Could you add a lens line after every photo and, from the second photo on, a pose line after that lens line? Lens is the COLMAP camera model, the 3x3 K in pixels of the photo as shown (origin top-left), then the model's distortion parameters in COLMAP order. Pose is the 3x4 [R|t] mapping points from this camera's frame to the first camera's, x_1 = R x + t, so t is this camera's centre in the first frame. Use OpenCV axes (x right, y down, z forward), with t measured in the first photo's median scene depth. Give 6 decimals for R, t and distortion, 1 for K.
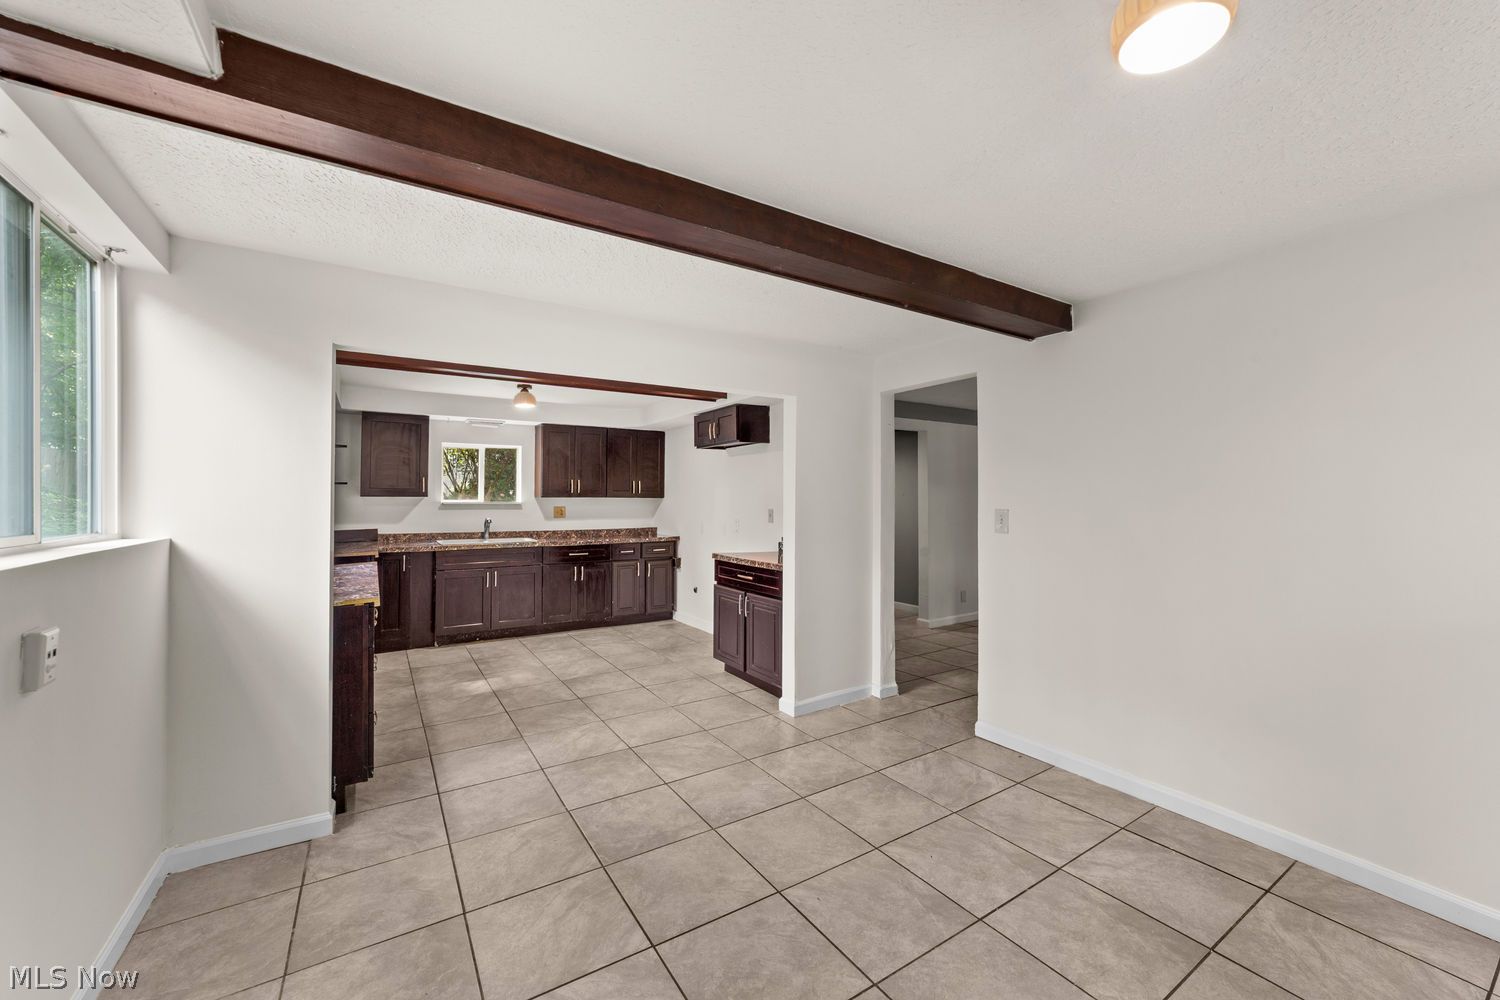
lens RADIAL K [[584.7, 0, 749.7], [0, 584.7, 479.1], [0, 0, 1]] dist [-0.003198, -0.000079]
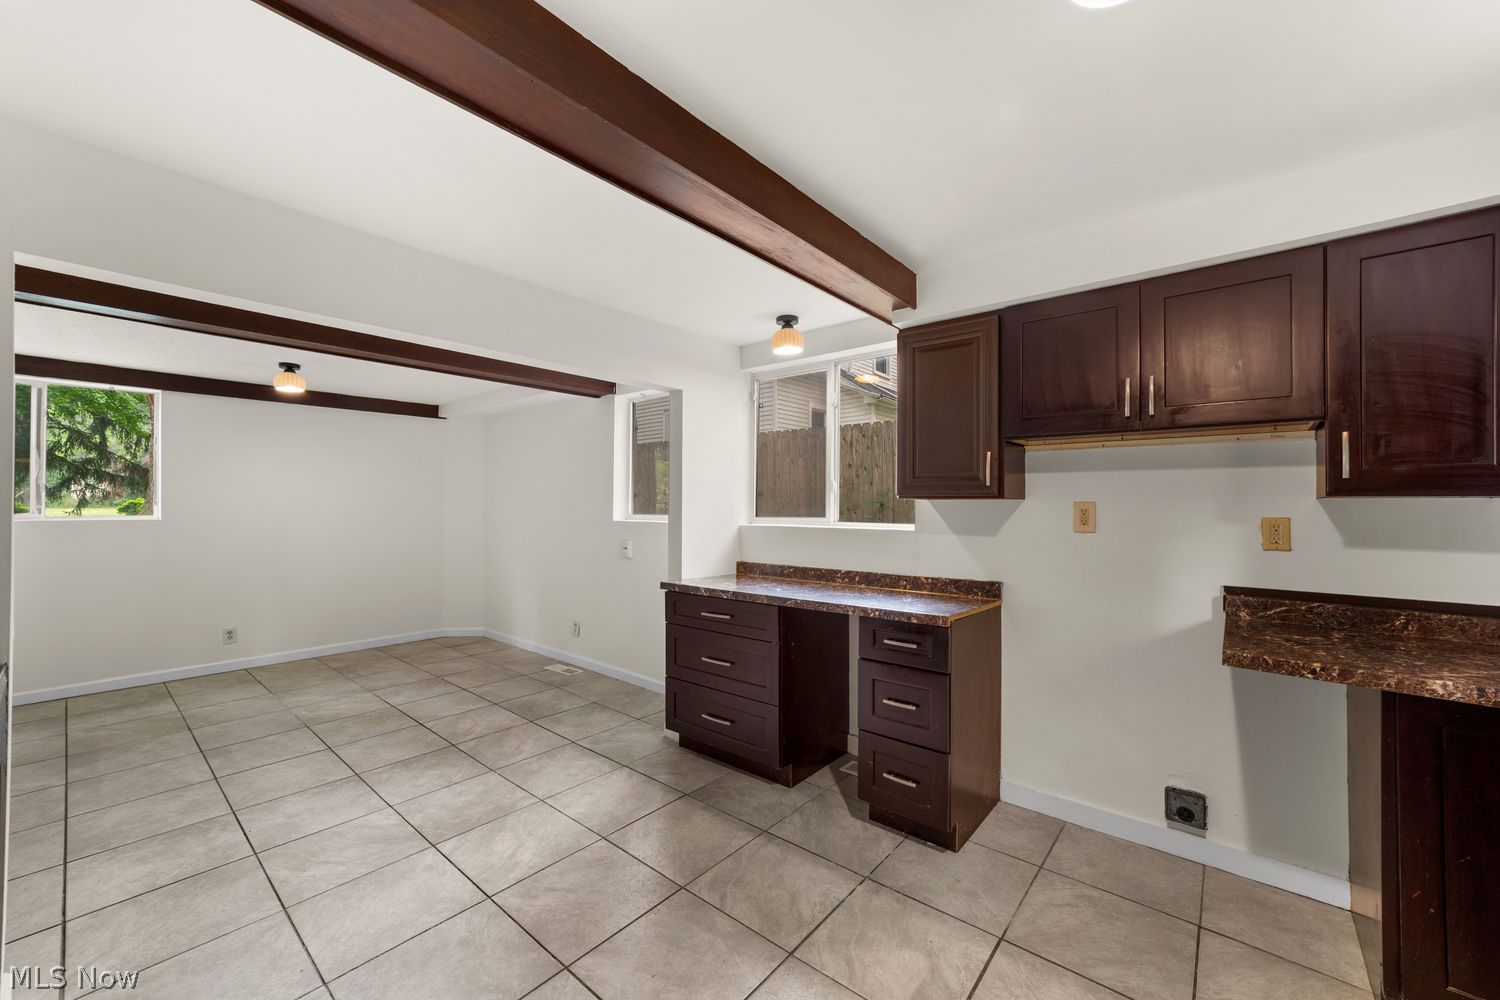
lens RADIAL K [[582.9, 0, 750.0], [0, 582.9, 500.0], [0, 0, 1]] dist [-0.013240, 0.006738]
pose [[-0.956318, -0.003321, -0.292308, -0.237412], [0.008096, 0.999251, -0.037839, 0.040421], [0.292215, -0.038553, -0.955575, 1.171267]]
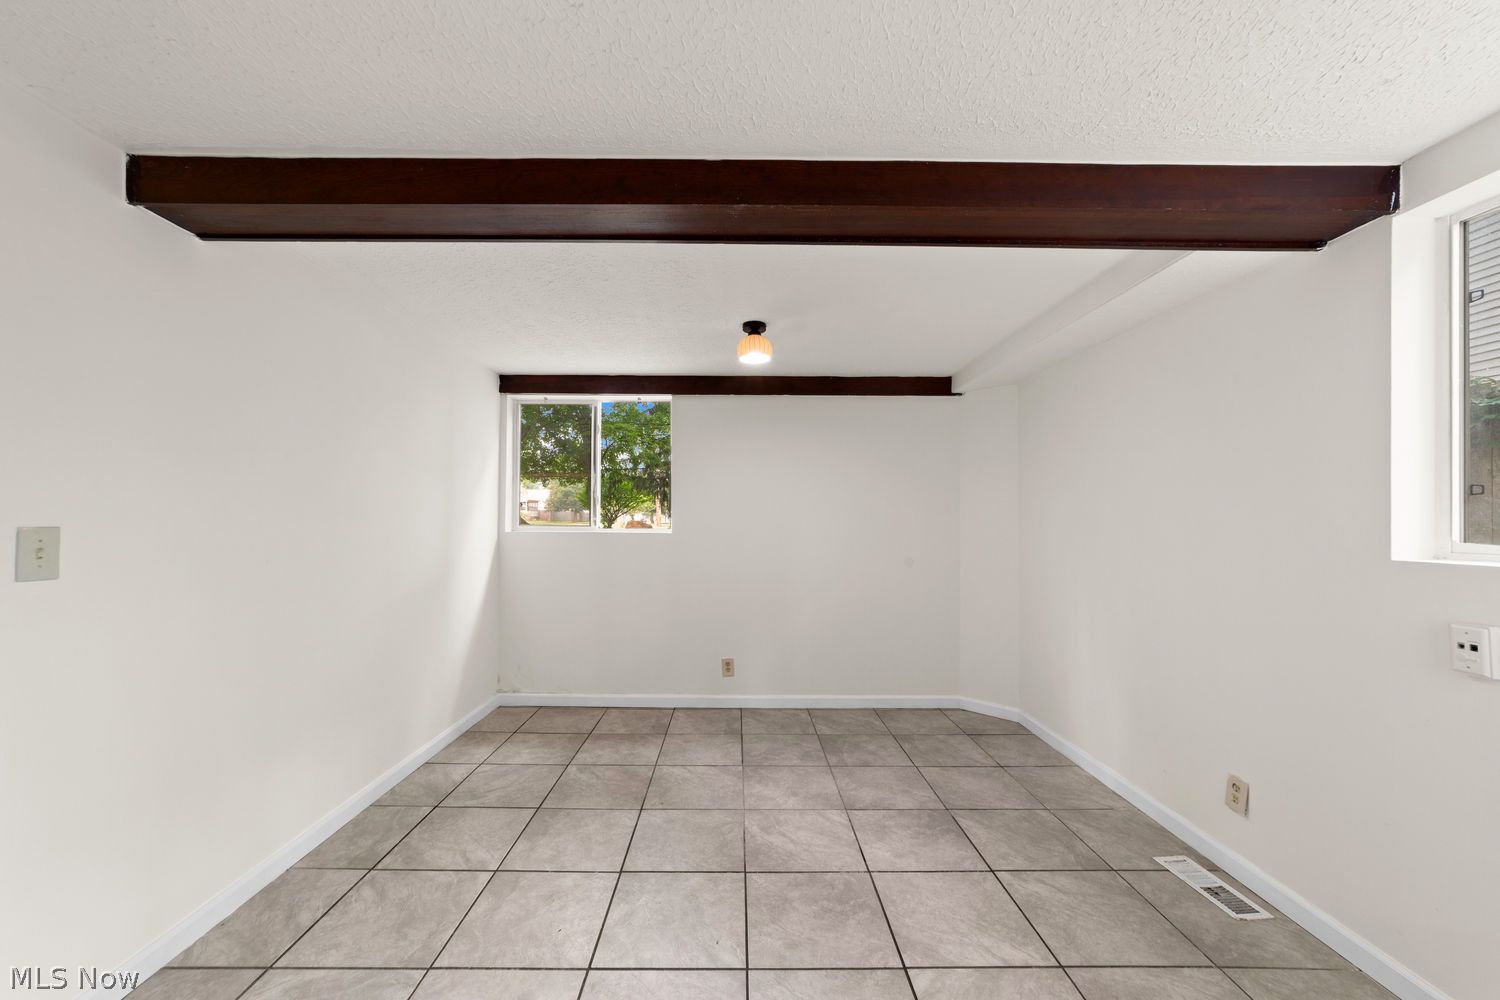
lens RADIAL K [[576.4, 0, 741.5], [0, 576.4, 515.5], [0, 0, 1]] dist [-0.014732, 0.007197]
pose [[-0.845311, 0.001207, 0.534274, -0.159217], [-0.020858, 0.999161, -0.035258, 0.031004], [-0.533868, -0.040948, -0.844576, 0.708318]]
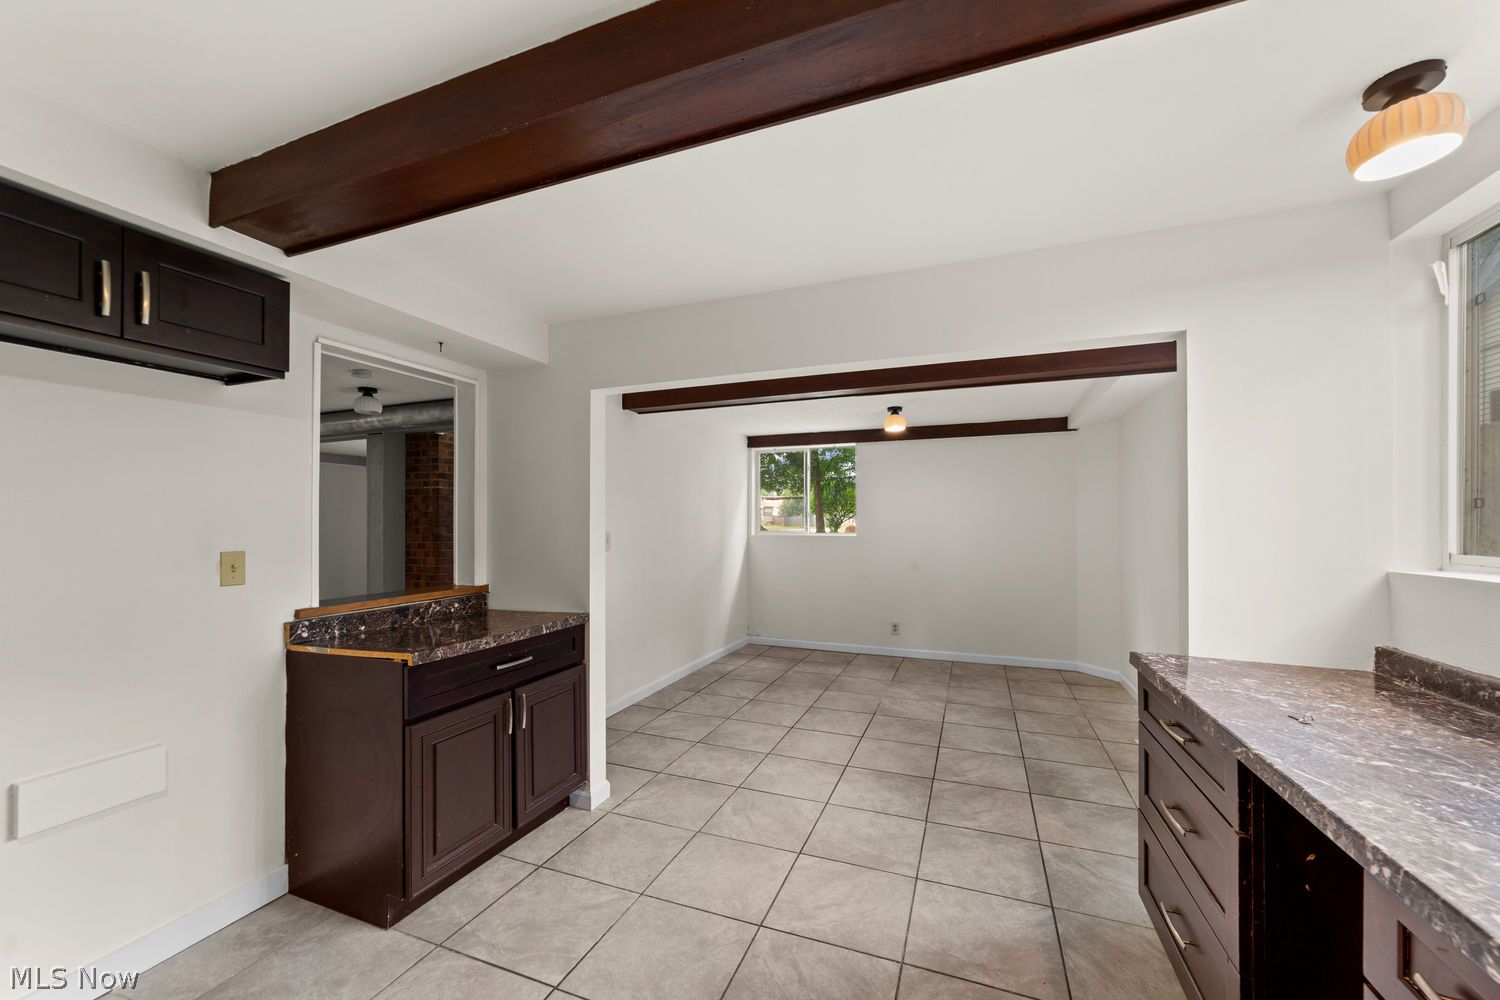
lens RADIAL K [[578.9, 0, 745.9], [0, 578.9, 523.9], [0, 0, 1]] dist [-0.008661, 0.000172]
pose [[-0.581233, 0.001304, 0.813736, -0.498051], [-0.024327, 0.999524, -0.018978, 0.032319], [-0.813374, -0.030827, -0.580924, 0.969217]]
